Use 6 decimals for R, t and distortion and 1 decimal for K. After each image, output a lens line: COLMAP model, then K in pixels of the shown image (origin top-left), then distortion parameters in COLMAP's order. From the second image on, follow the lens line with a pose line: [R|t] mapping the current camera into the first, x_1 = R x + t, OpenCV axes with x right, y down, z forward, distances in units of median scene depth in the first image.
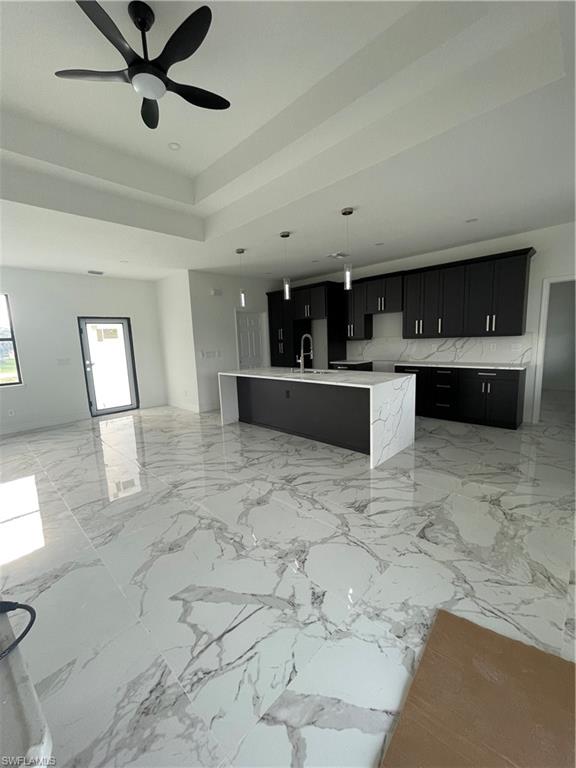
lens RADIAL K [[310.3, 0, 285.6], [0, 310.3, 383.8], [0, 0, 1]] dist [-0.001545, 0.000848]
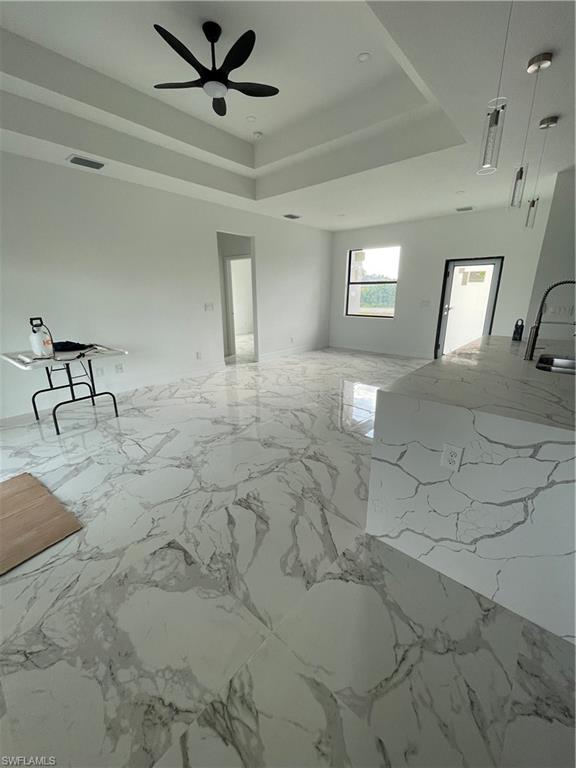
lens RADIAL K [[310.3, 0, 288.3], [0, 310.3, 382.0], [0, 0, 1]] dist [-0.001545, 0.000848]
pose [[0.051891, 0.316143, -0.947291, 0.662188], [-0.141786, 0.941293, 0.306374, -0.125167], [0.988536, 0.118415, 0.093669, 0.711634]]
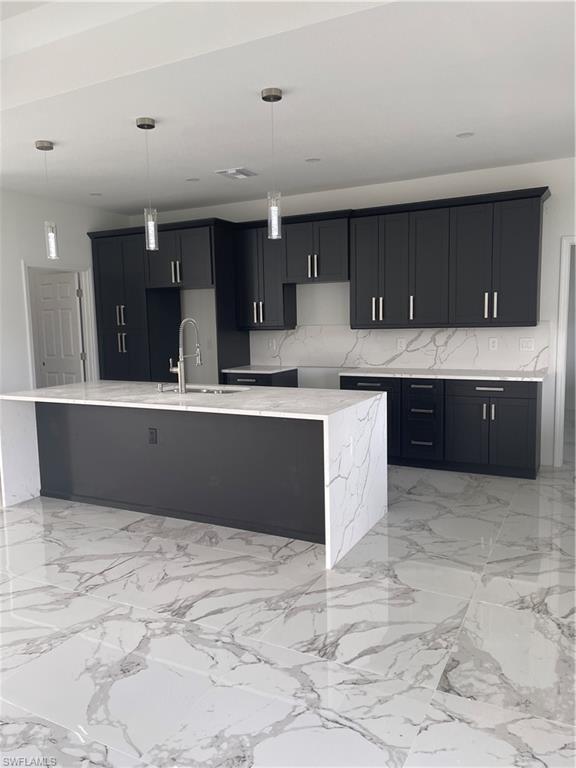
lens RADIAL K [[582.2, 0, 278.2], [0, 582.2, 384.7], [0, 0, 1]] dist [0.053887, -0.063696]
pose [[0.958241, -0.015629, 0.285535, -0.084687], [0.027053, 0.998982, -0.036108, -0.011918], [-0.284680, 0.042324, 0.957688, 0.033134]]
